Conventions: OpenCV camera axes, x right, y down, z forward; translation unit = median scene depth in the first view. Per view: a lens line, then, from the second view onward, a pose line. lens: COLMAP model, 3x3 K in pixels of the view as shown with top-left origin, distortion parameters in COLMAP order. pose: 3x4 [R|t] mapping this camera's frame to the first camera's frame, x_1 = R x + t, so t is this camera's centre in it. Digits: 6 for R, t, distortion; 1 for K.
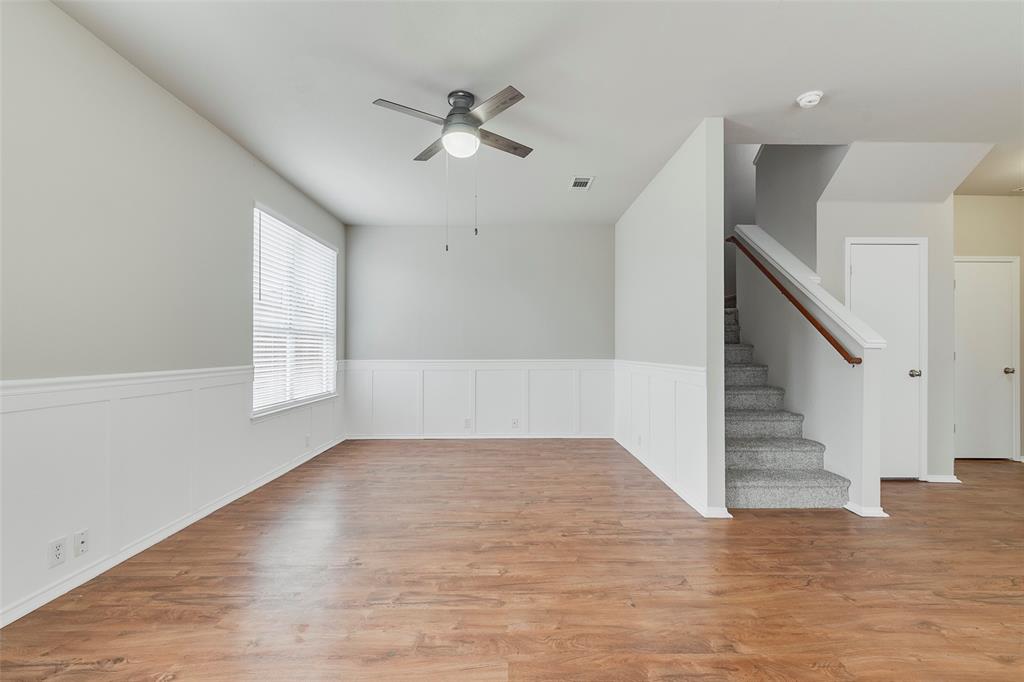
lens RADIAL K [[456.8, 0, 513.5], [0, 456.8, 349.0], [0, 0, 1]] dist [-0.001405, -0.001020]
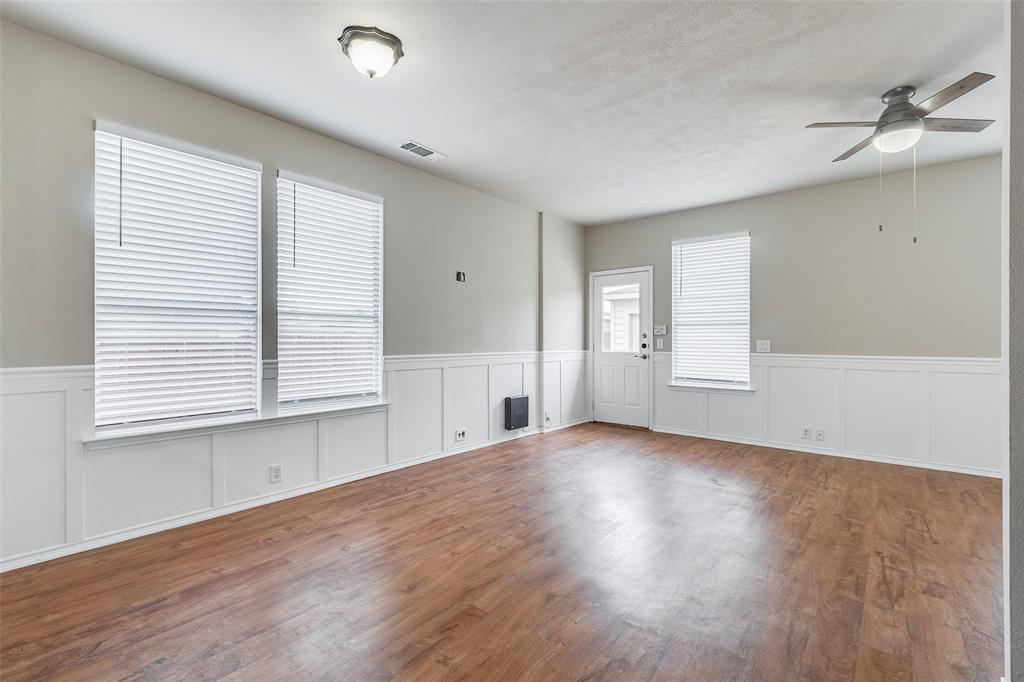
lens RADIAL K [[456.8, 0, 509.6], [0, 456.8, 338.3], [0, 0, 1]] dist [-0.001405, -0.001020]
pose [[-0.649974, -0.004980, -0.759940, 1.095598], [-0.004414, 0.999986, -0.002778, -0.000419], [0.759944, 0.001549, -0.649987, 0.903501]]
